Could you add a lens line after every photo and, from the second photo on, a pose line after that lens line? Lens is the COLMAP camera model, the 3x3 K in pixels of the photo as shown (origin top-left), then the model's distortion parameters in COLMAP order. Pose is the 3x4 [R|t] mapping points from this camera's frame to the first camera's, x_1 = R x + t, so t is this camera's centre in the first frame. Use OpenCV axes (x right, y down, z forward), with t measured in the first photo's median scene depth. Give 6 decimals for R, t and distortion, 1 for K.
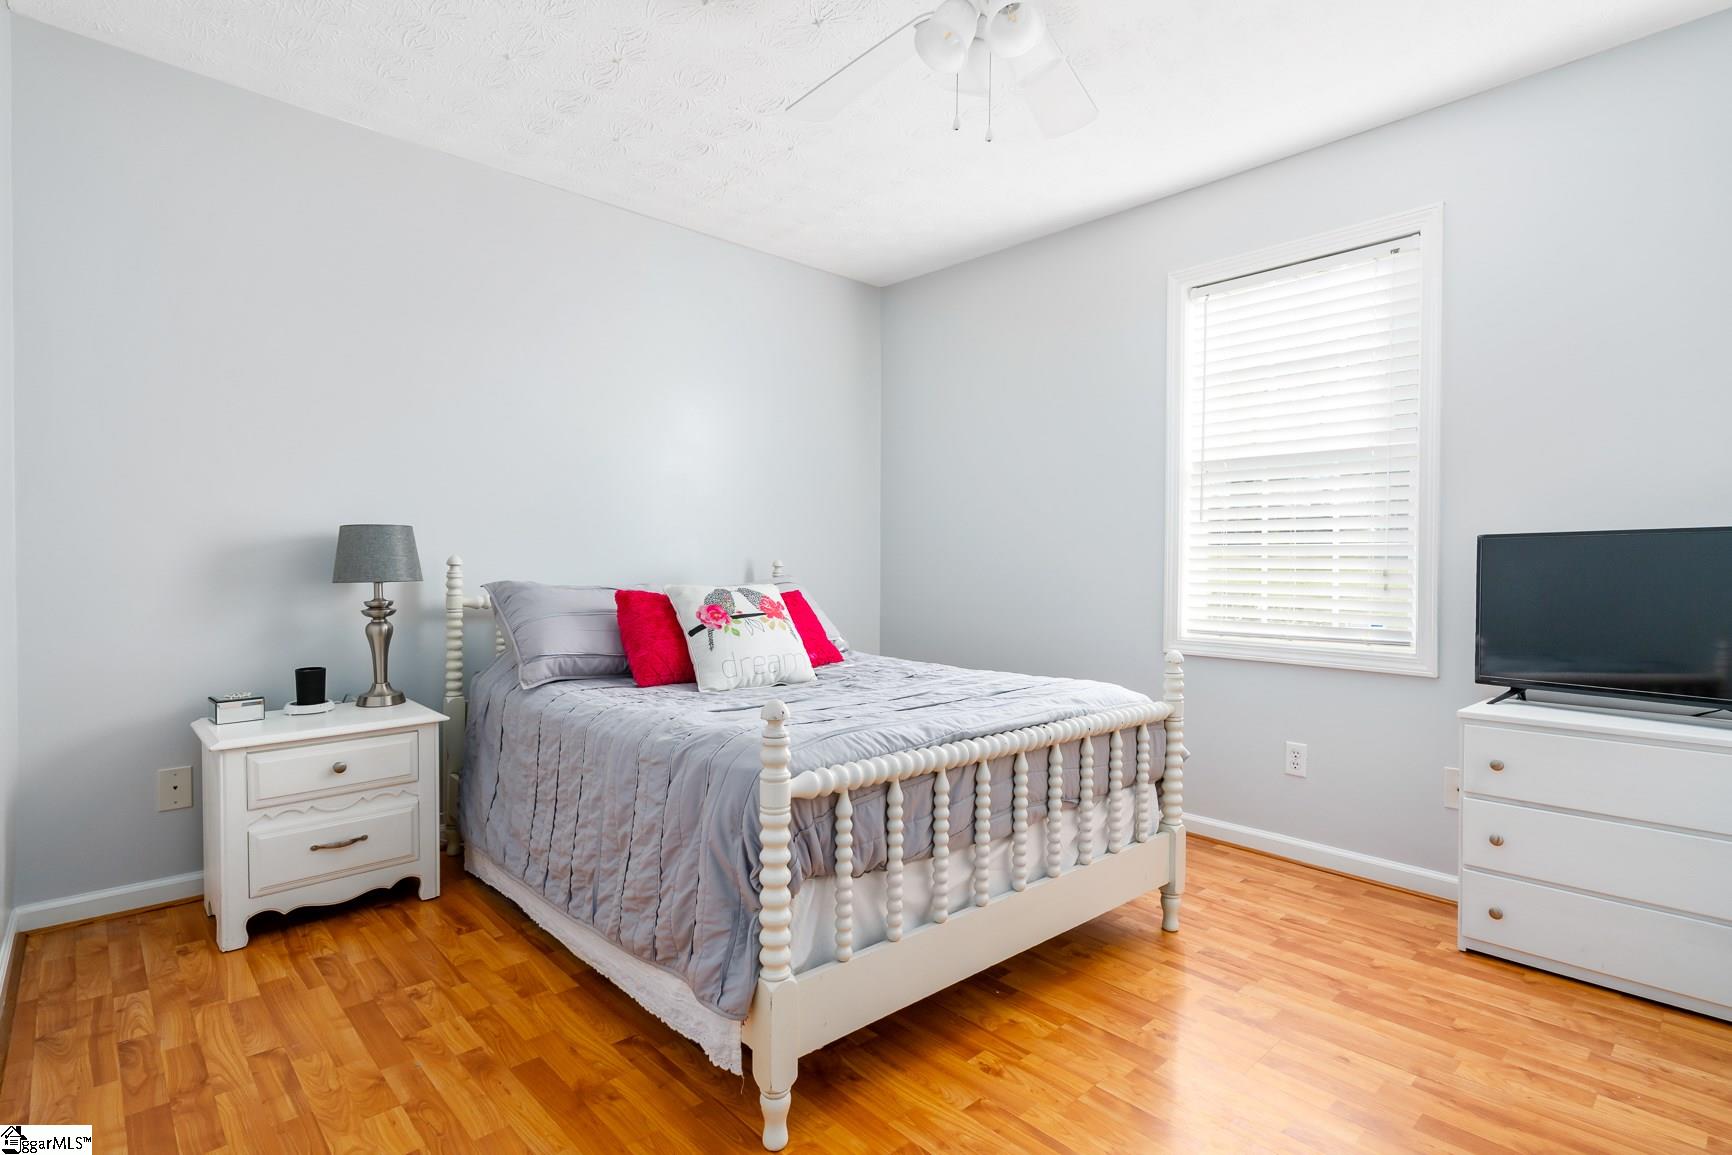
lens RADIAL K [[856.4, 0, 857.2], [0, 856.4, 567.6], [0, 0, 1]] dist [0.003083, -0.001031]
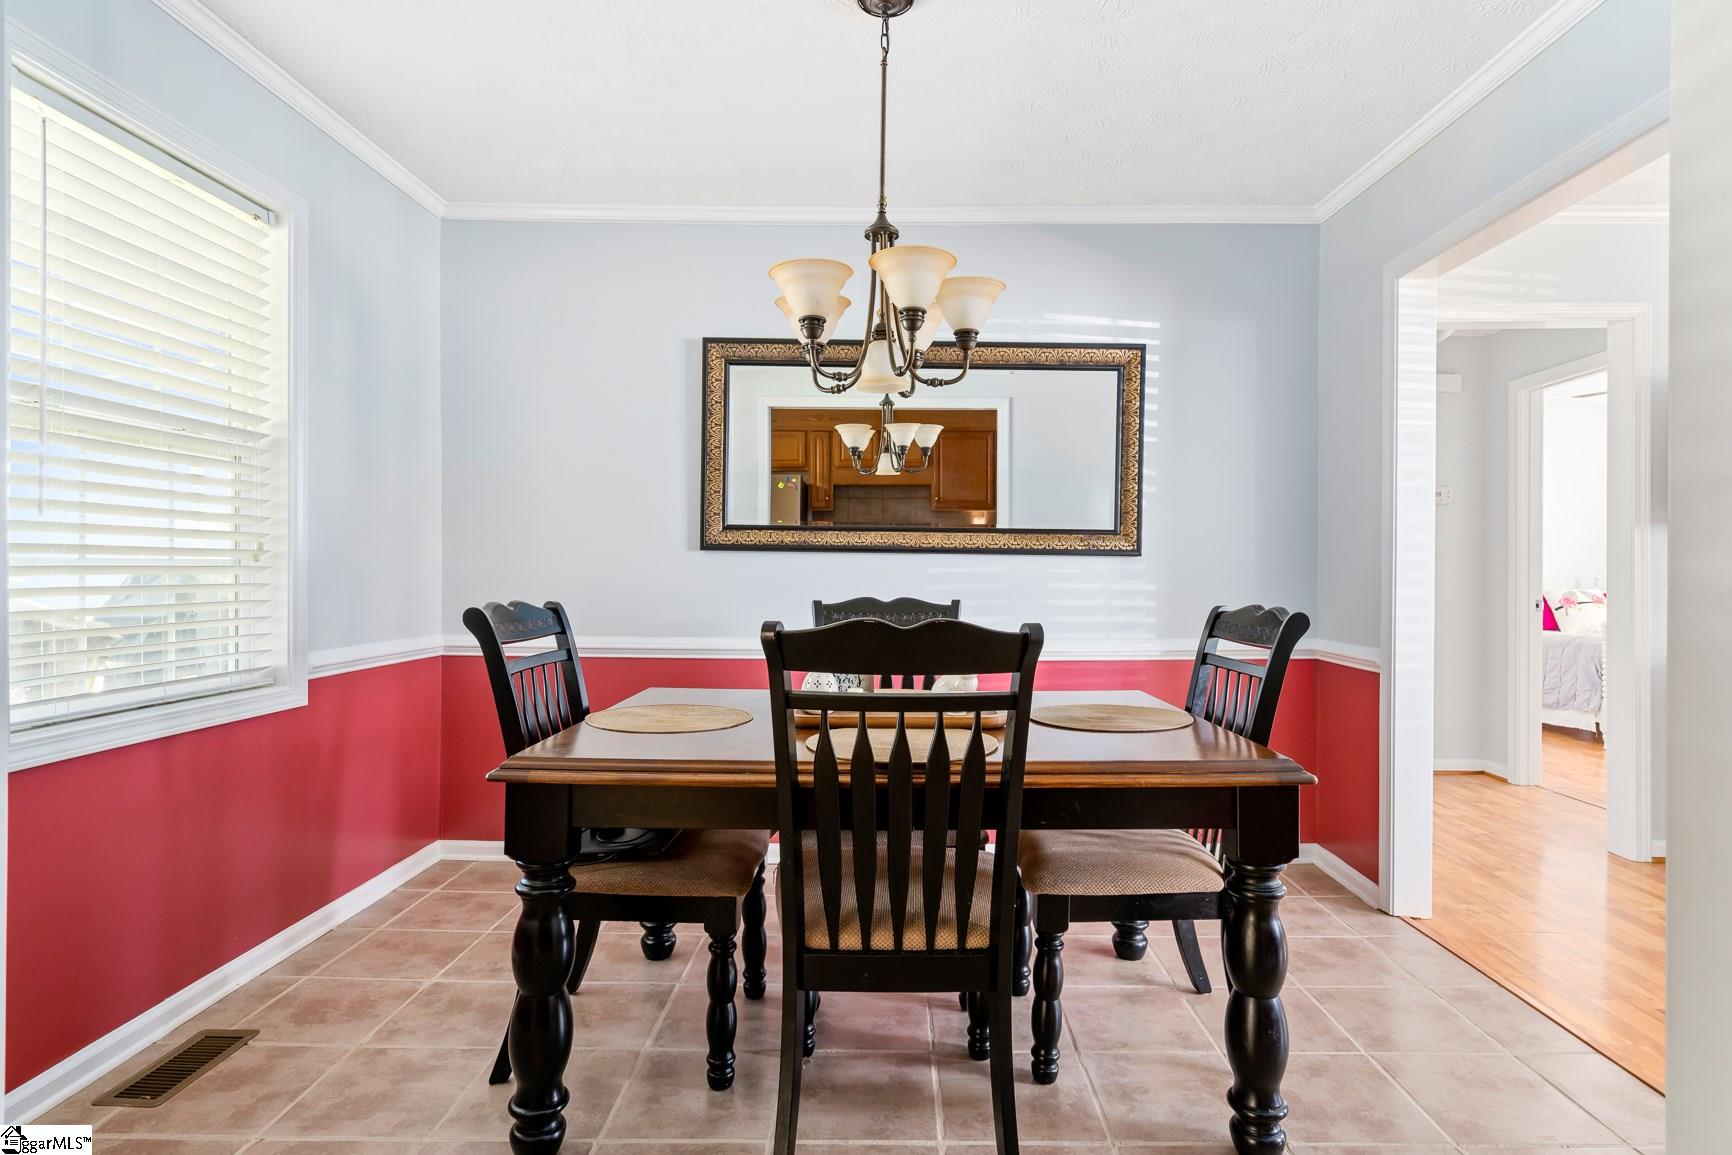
lens RADIAL K [[887.7, 0, 877.7], [0, 887.7, 563.7], [0, 0, 1]] dist [0.004234, 0.000199]
pose [[0.732690, -0.010053, -0.680488, 0.157125], [0.006894, 0.999949, -0.007350, -0.064352], [0.680528, 0.000694, 0.732722, -2.923198]]
